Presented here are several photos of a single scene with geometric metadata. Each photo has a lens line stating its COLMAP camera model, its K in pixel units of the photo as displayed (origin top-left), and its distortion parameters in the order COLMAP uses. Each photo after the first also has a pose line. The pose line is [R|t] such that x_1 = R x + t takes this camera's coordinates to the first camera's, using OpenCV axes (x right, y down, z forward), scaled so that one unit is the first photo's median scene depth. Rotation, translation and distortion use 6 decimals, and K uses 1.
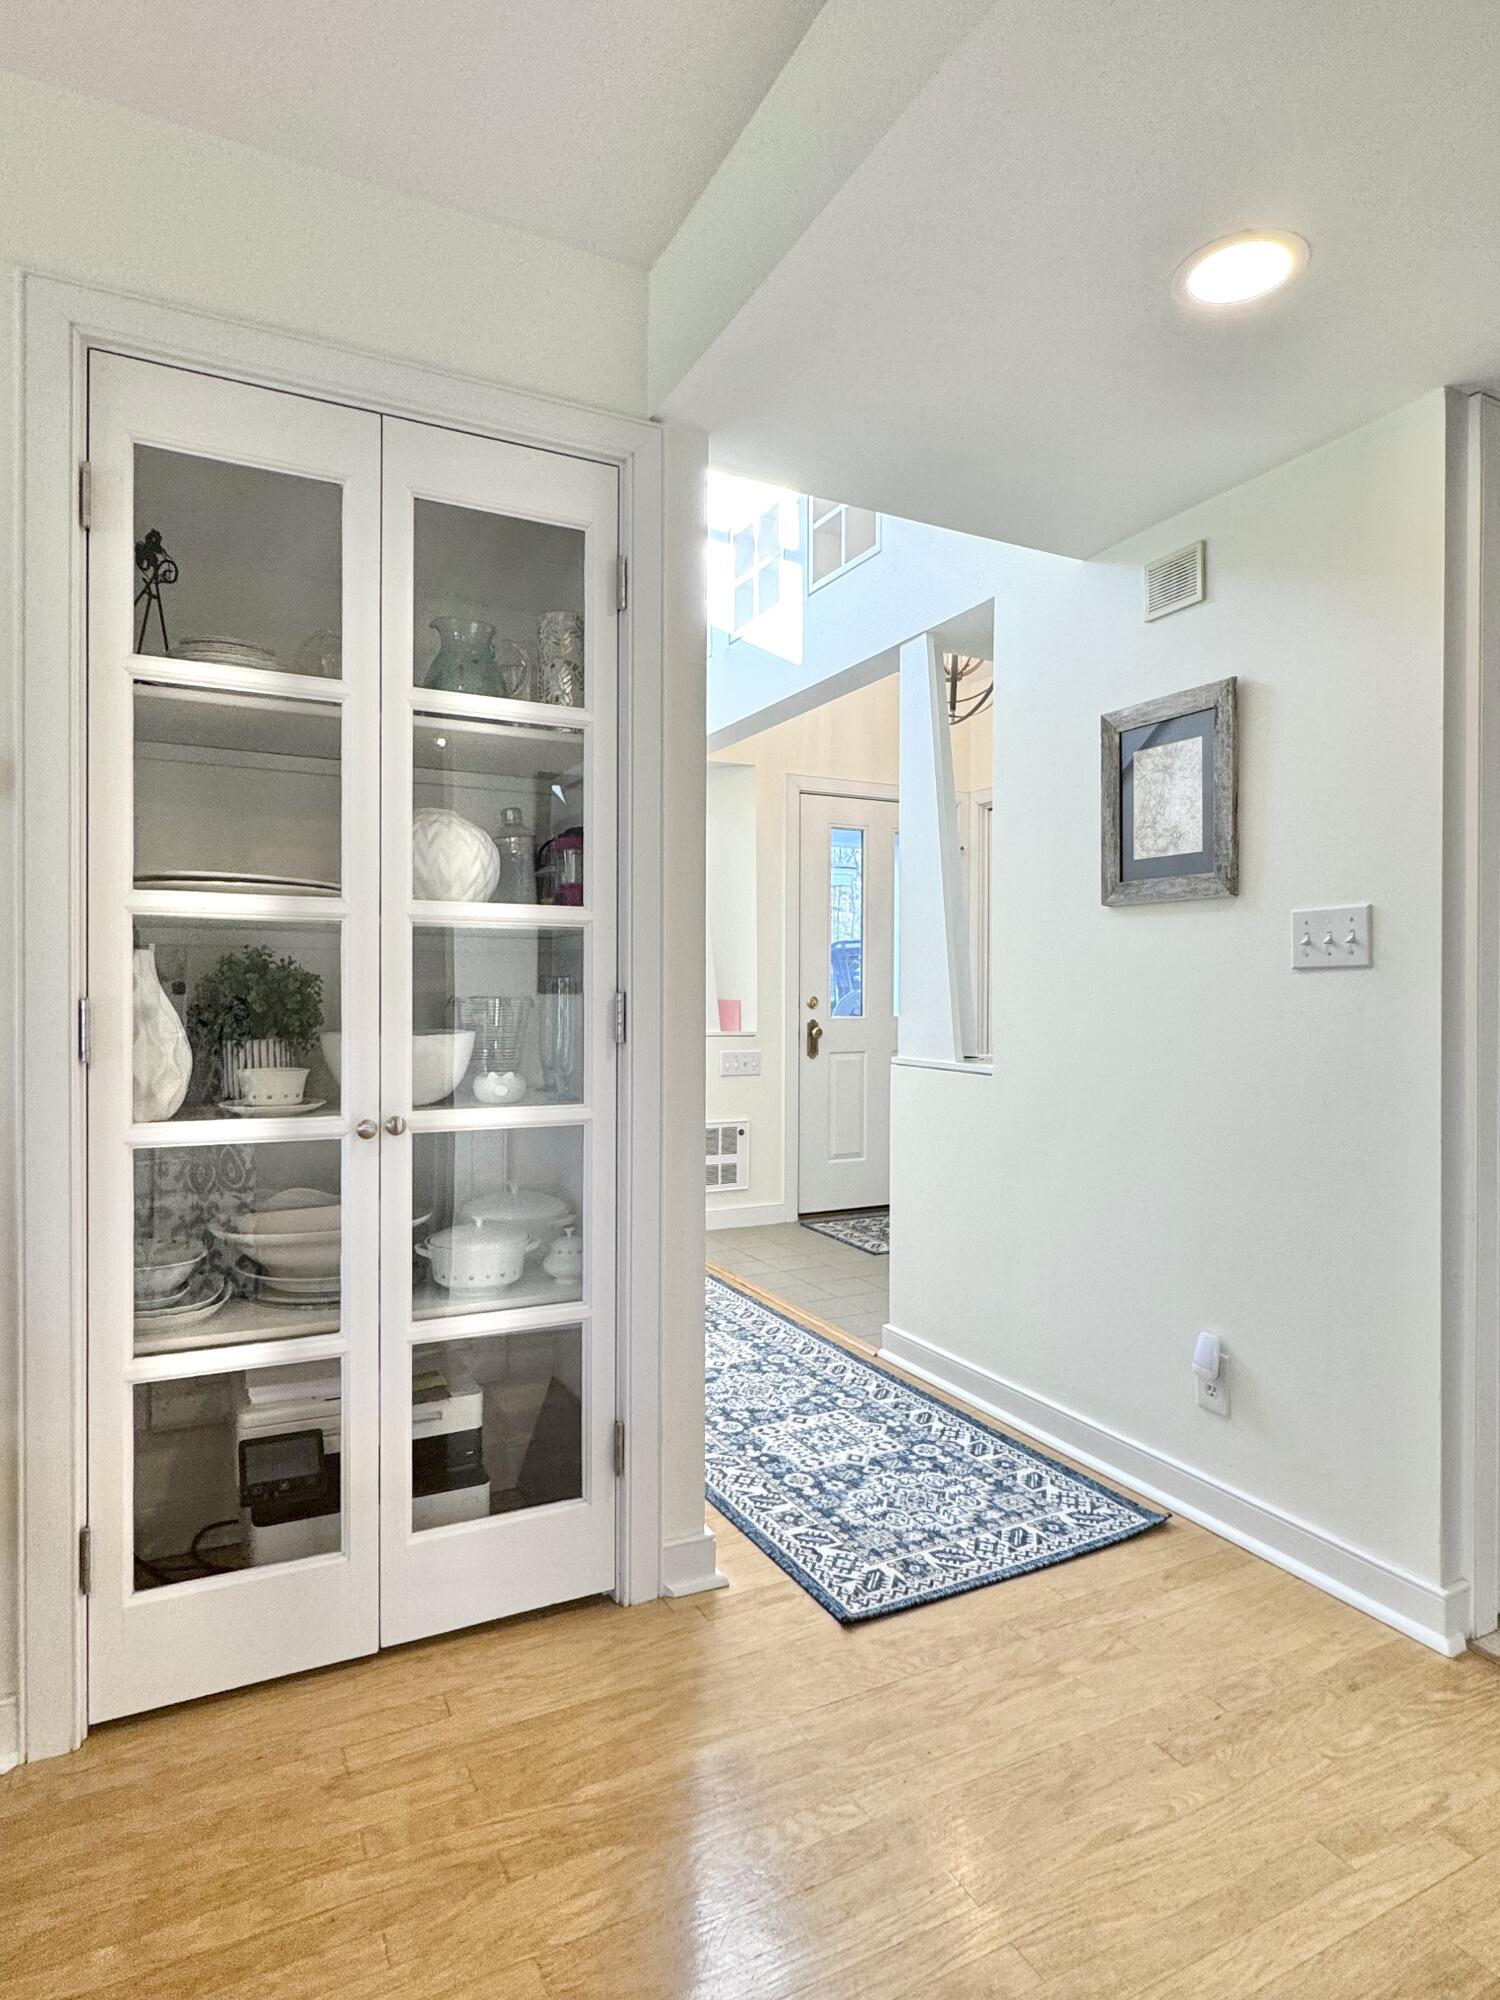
lens RADIAL K [[1108.5, 0, 752.7], [0, 1108.5, 994.7], [0, 0, 1]] dist [0.005001, 0.000308]
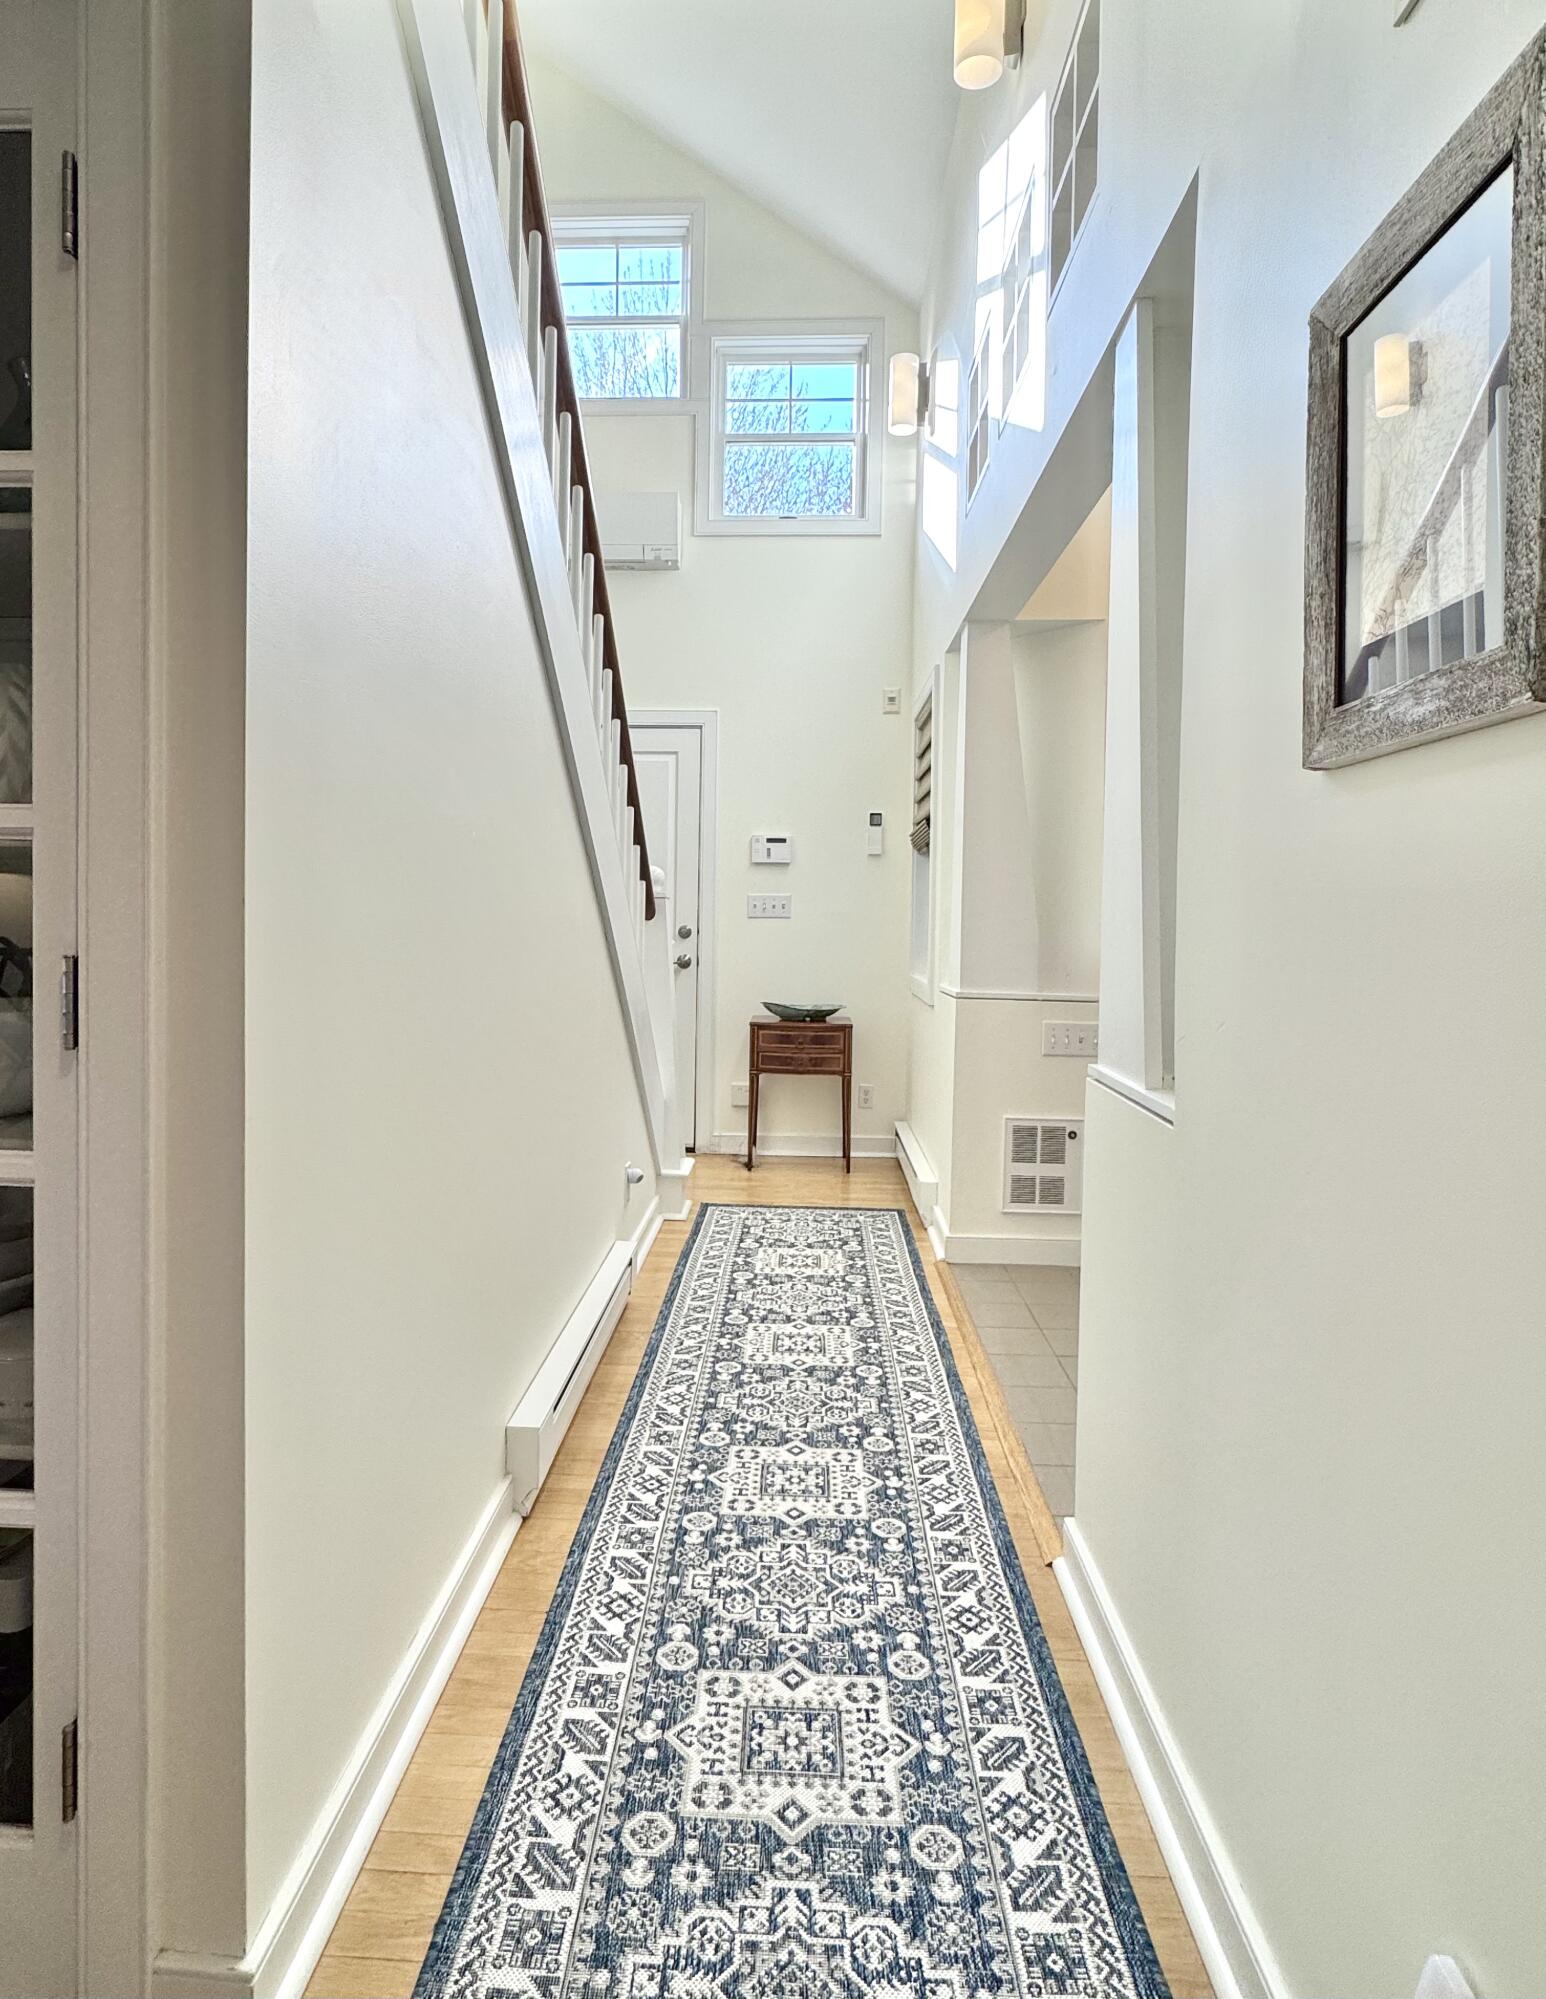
lens RADIAL K [[1137.8, 0, 760.5], [0, 1137.8, 936.2], [0, 0, 1]] dist [-0.000003, 0.001829]
pose [[0.868960, 0.020594, -0.494454, 0.316631], [-0.018130, 0.999788, 0.009779, -0.014942], [0.494550, 0.000467, 0.869149, 0.467040]]
